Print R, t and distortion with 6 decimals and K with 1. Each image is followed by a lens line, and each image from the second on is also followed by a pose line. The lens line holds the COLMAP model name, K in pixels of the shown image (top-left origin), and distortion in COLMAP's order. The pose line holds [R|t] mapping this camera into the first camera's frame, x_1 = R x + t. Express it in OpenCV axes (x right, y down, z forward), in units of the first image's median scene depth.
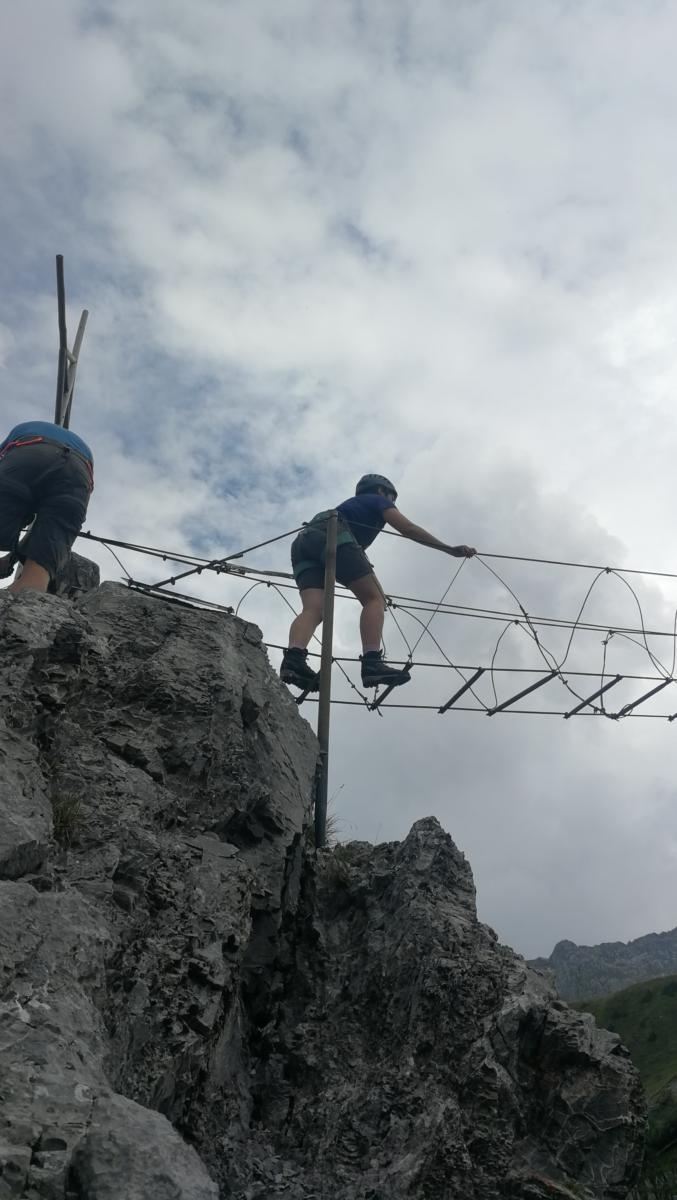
lens RADIAL K [[928.8, 0, 304.7], [0, 928.8, 601.2], [0, 0, 1]] dist [-0.000919, -0.002223]
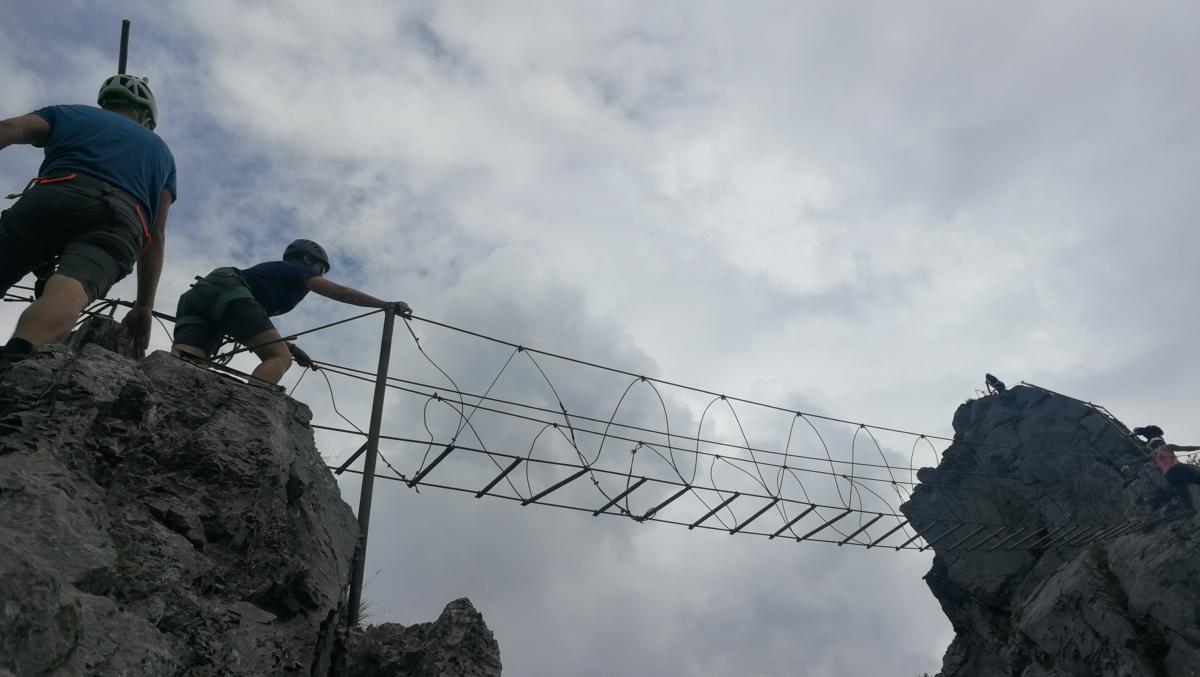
lens RADIAL K [[990.6, 0, 600.6], [0, 990.6, 328.0], [0, 0, 1]] dist [0.021175, 0.000780]
pose [[0.963092, 0.089352, 0.253910, -0.031087], [-0.066108, 0.992922, -0.098664, 0.031803], [-0.260928, 0.078237, 0.962183, -0.167555]]
